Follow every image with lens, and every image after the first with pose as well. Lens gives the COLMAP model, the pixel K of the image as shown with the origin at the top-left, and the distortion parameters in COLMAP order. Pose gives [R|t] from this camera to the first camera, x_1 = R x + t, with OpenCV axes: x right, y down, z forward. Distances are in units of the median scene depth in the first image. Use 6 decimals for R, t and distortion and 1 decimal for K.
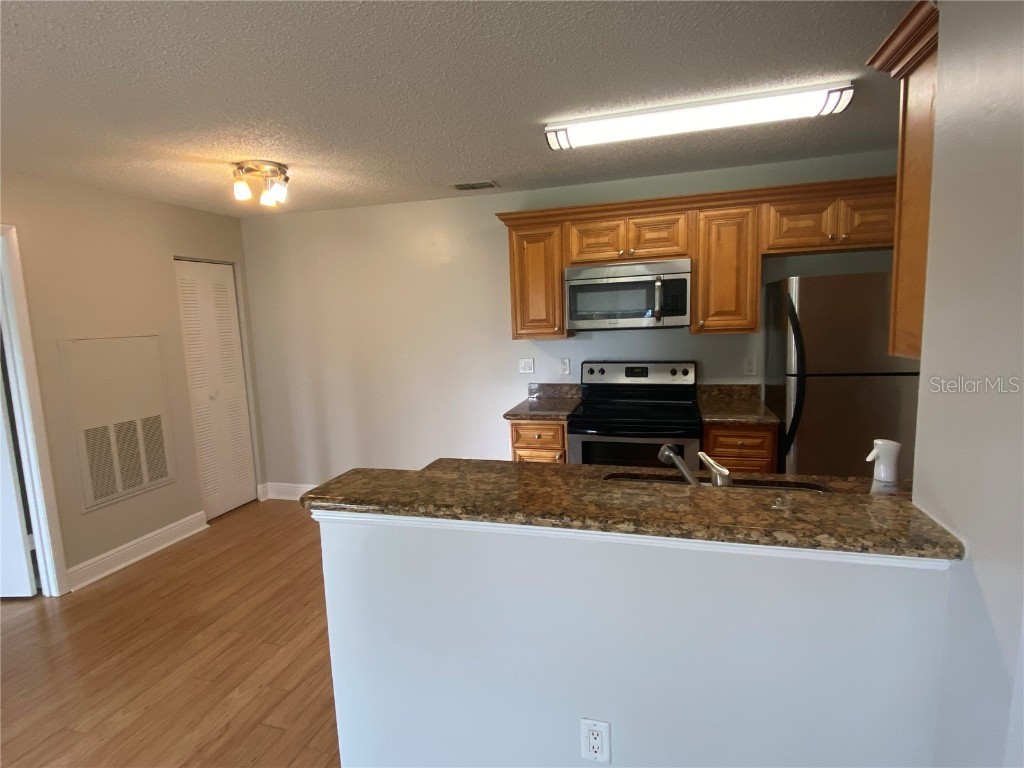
lens RADIAL K [[528.0, 0, 512.0], [0, 528.0, 384.0], [0, 0, 1]] dist [0.040841, -0.000688]
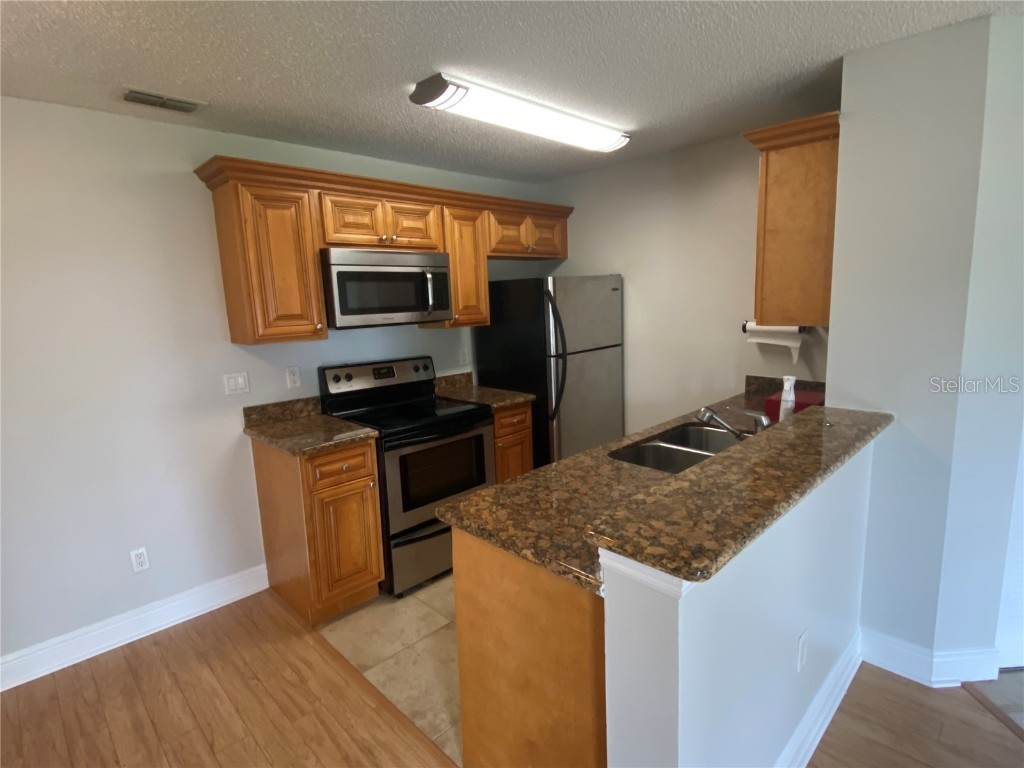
lens RADIAL K [[528.0, 0, 512.0], [0, 528.0, 384.0], [0, 0, 1]] dist [0.040841, -0.000688]
pose [[0.488793, -0.122601, 0.863742, -0.503386], [0.130588, 0.989203, 0.066509, -0.040474], [-0.862570, 0.080285, 0.499526, 0.411994]]
